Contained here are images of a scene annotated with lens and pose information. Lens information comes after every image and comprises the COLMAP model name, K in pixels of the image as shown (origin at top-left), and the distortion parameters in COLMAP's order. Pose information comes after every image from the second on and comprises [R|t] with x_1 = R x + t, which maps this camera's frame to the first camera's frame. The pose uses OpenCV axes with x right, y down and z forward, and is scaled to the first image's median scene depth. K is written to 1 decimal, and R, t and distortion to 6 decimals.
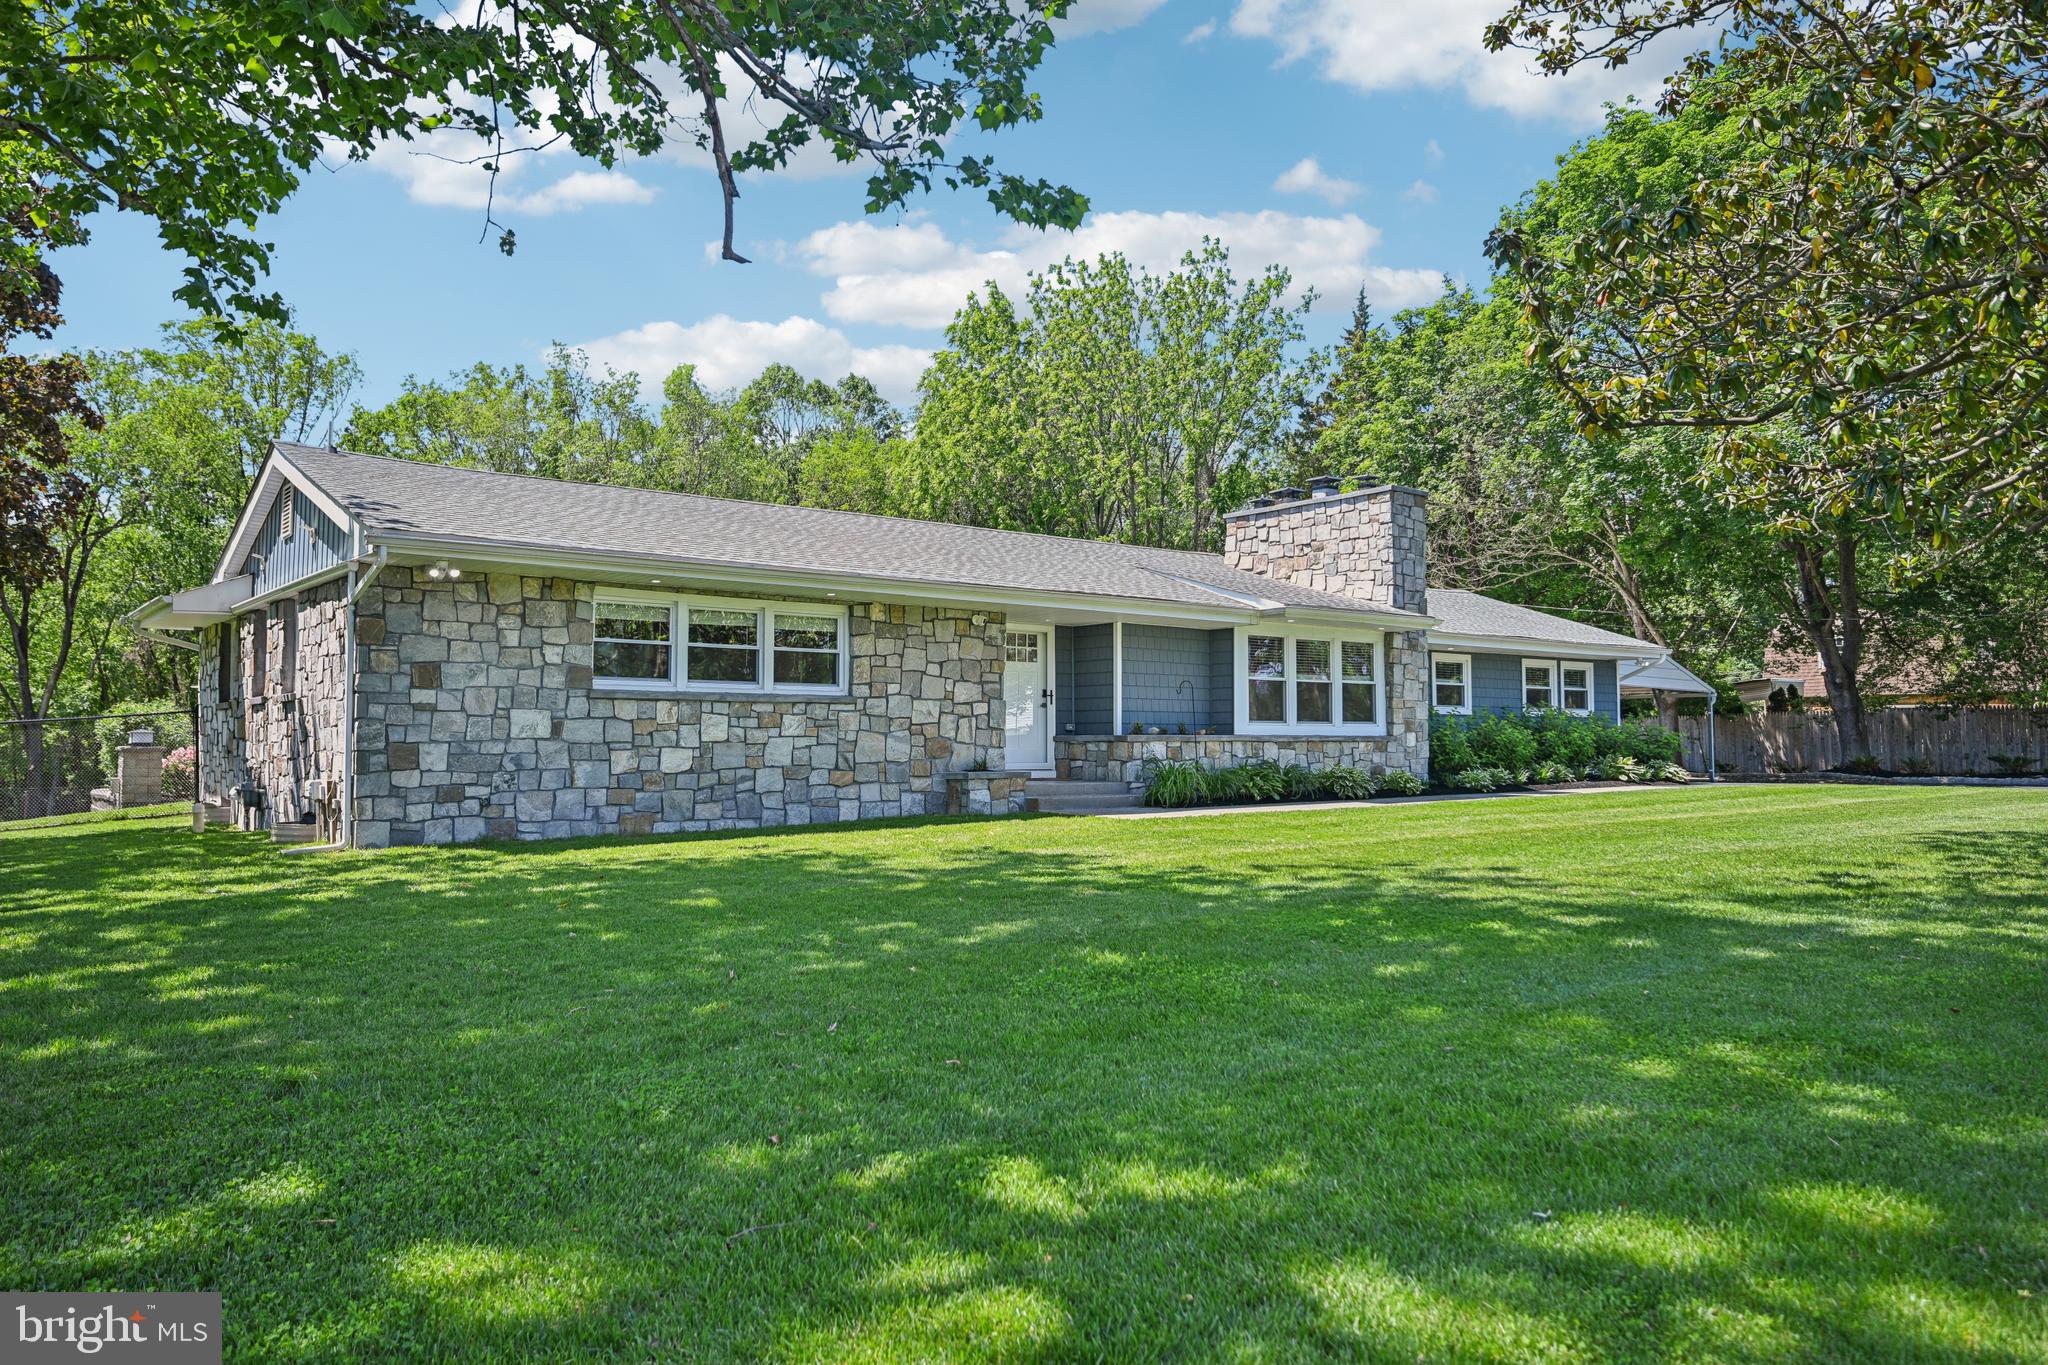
lens RADIAL K [[1406.0, 0, 1024.0], [0, 1406.0, 682.5], [0, 0, 1]] dist [-0.000977, -0.000327]
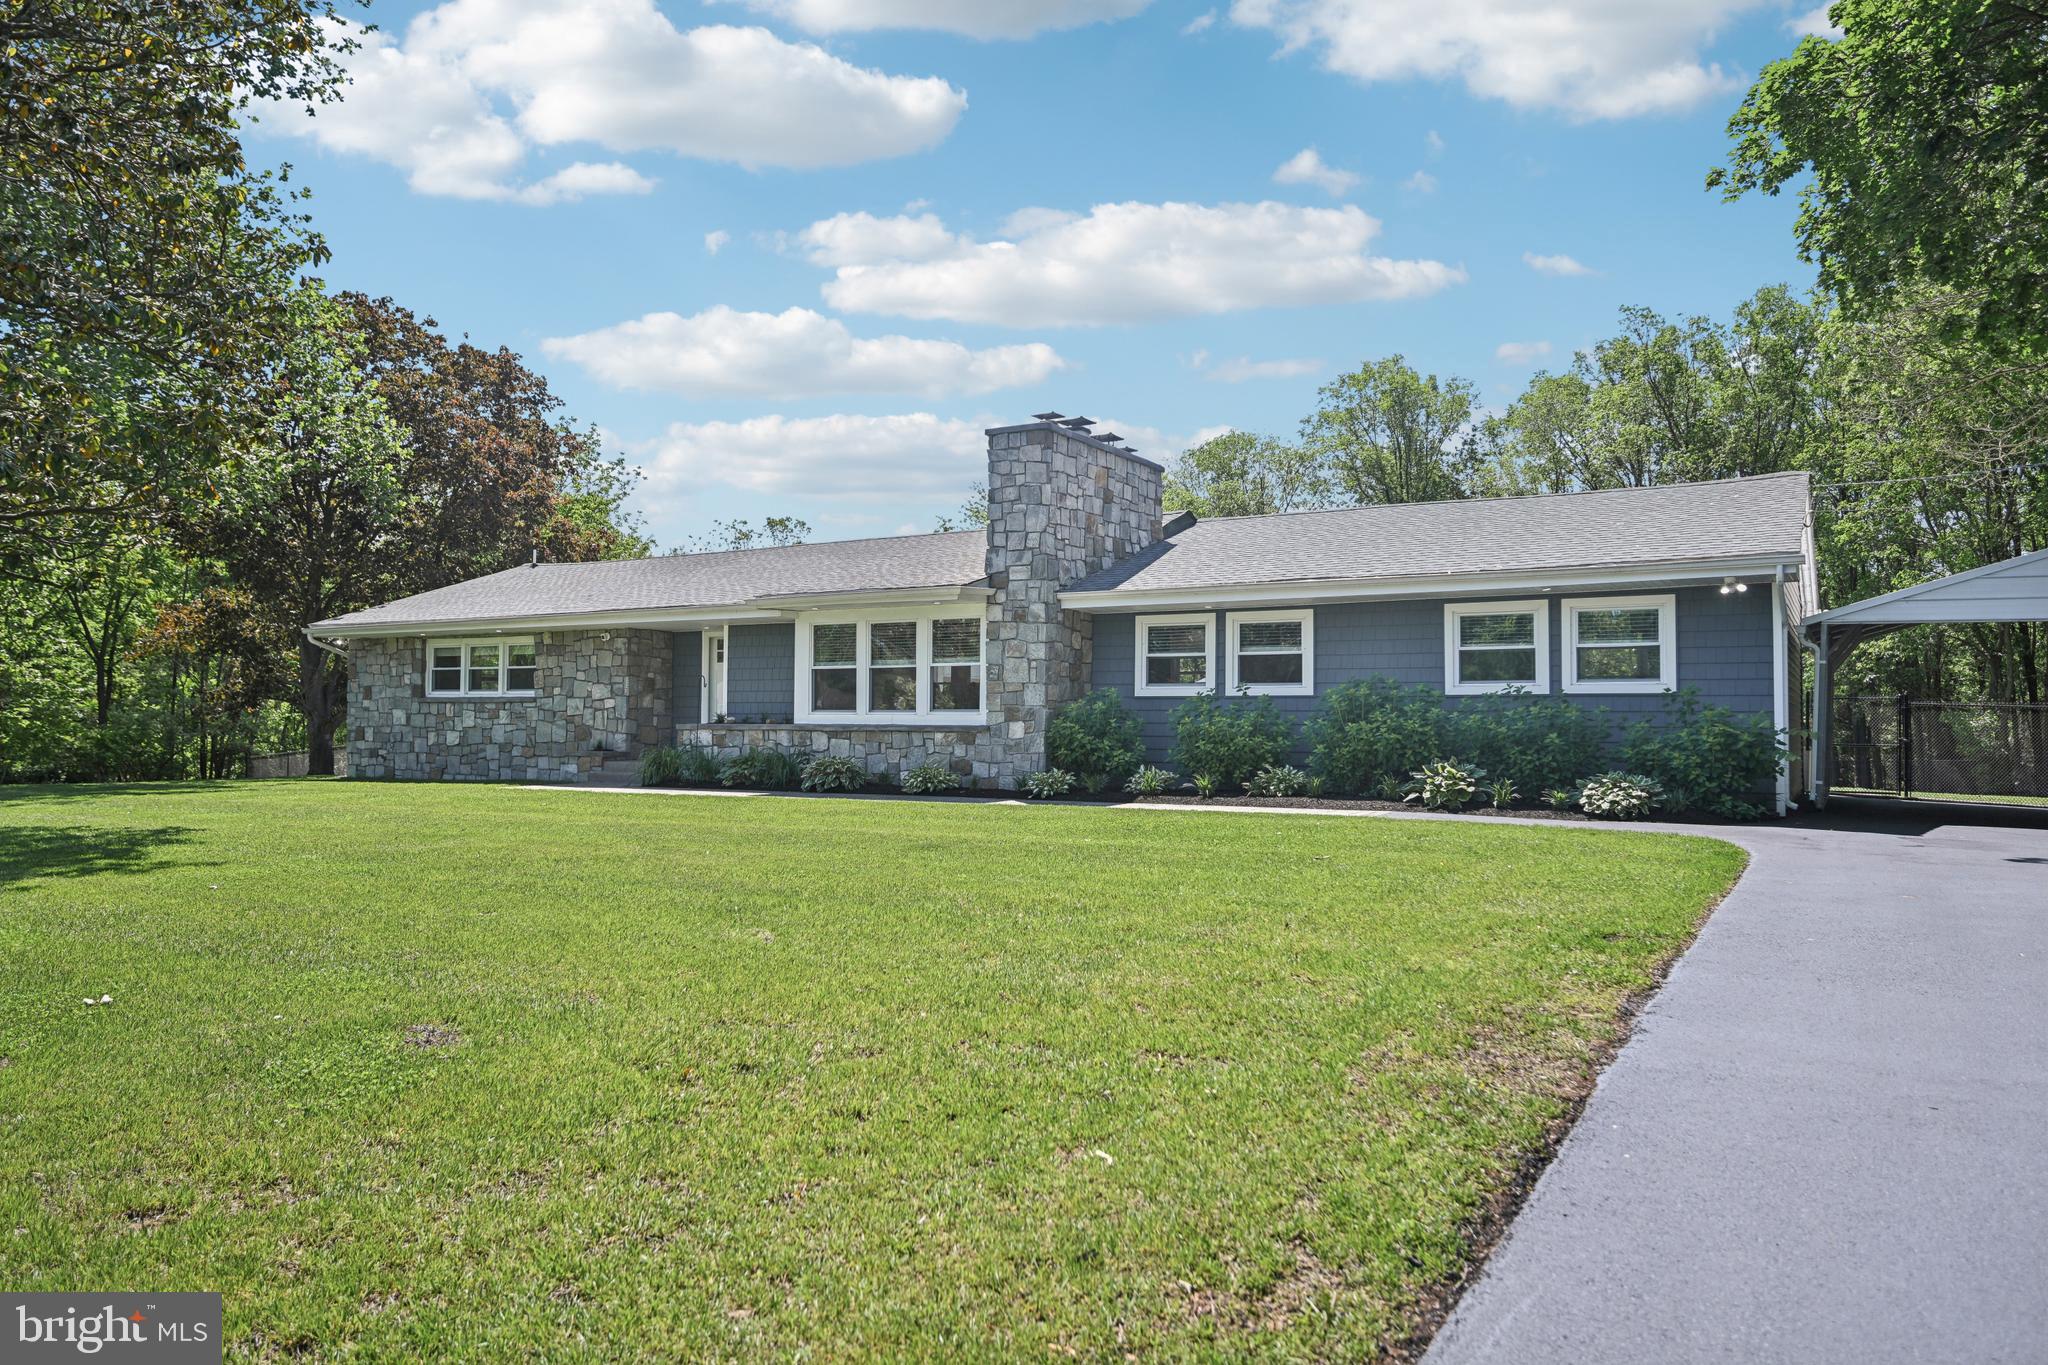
lens RADIAL K [[1351.9, 0, 1024.0], [0, 1351.9, 682.5], [0, 0, 1]] dist [-0.004917, -0.000079]
pose [[0.350238, -0.024176, -0.936349, 1.323194], [0.036386, 0.999263, -0.012190, 0.029152], [0.935954, -0.029800, 0.350859, 0.939896]]
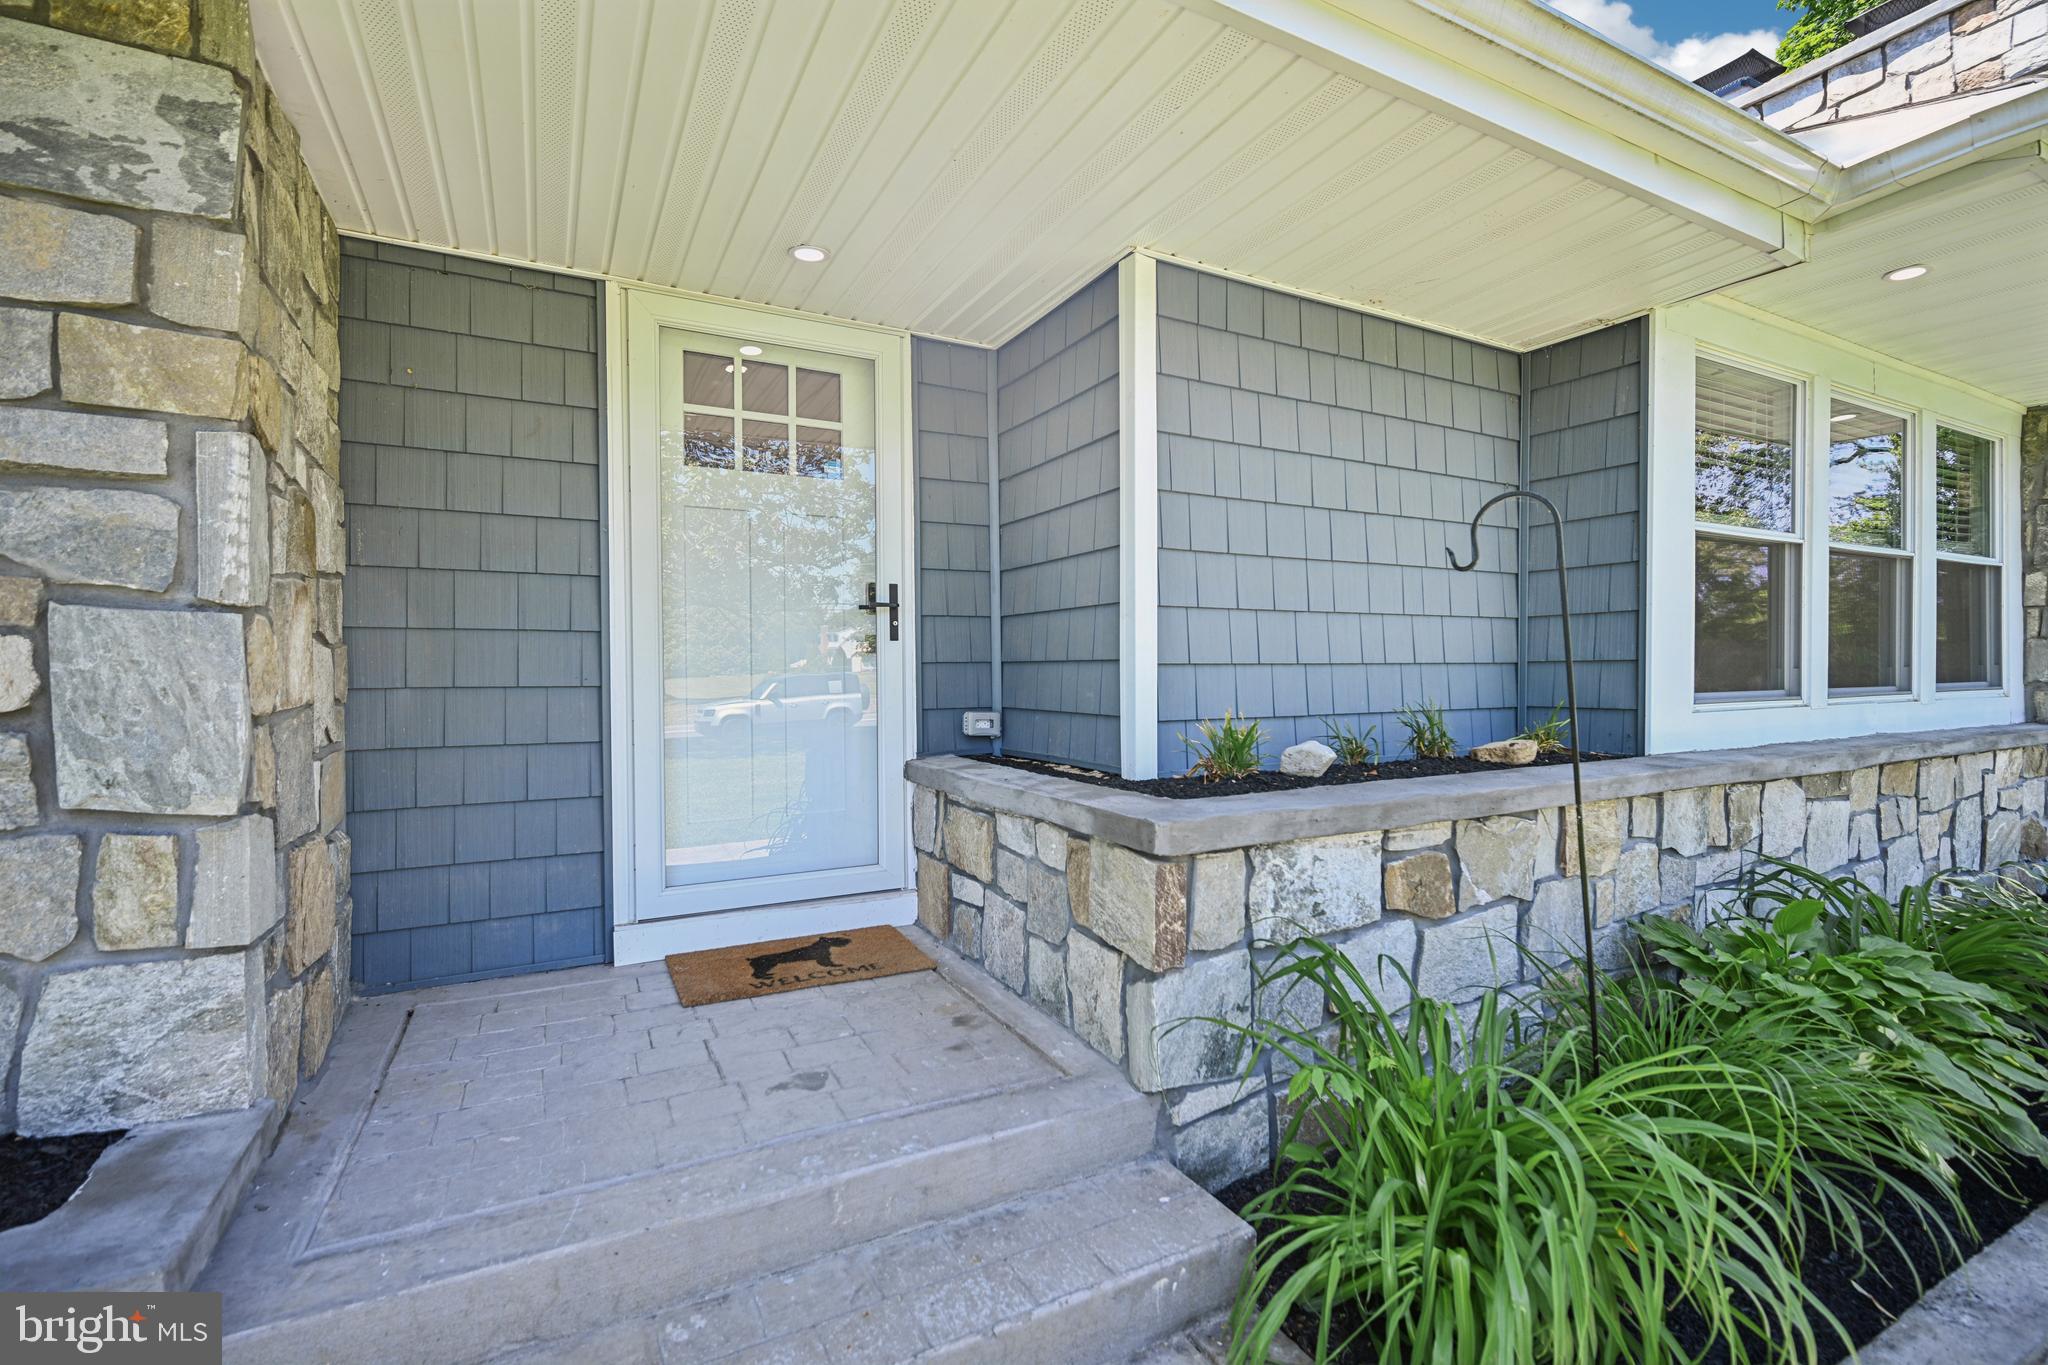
lens RADIAL K [[907.4, 0, 1024.0], [0, 907.4, 682.5], [0, 0, 1]] dist [0.001459, 0.000211]
pose [[0.983351, -0.003240, -0.181690, 0.083566], [0.013643, 0.998336, 0.056034, 0.016068], [0.181206, -0.057580, 0.981758, 0.957255]]
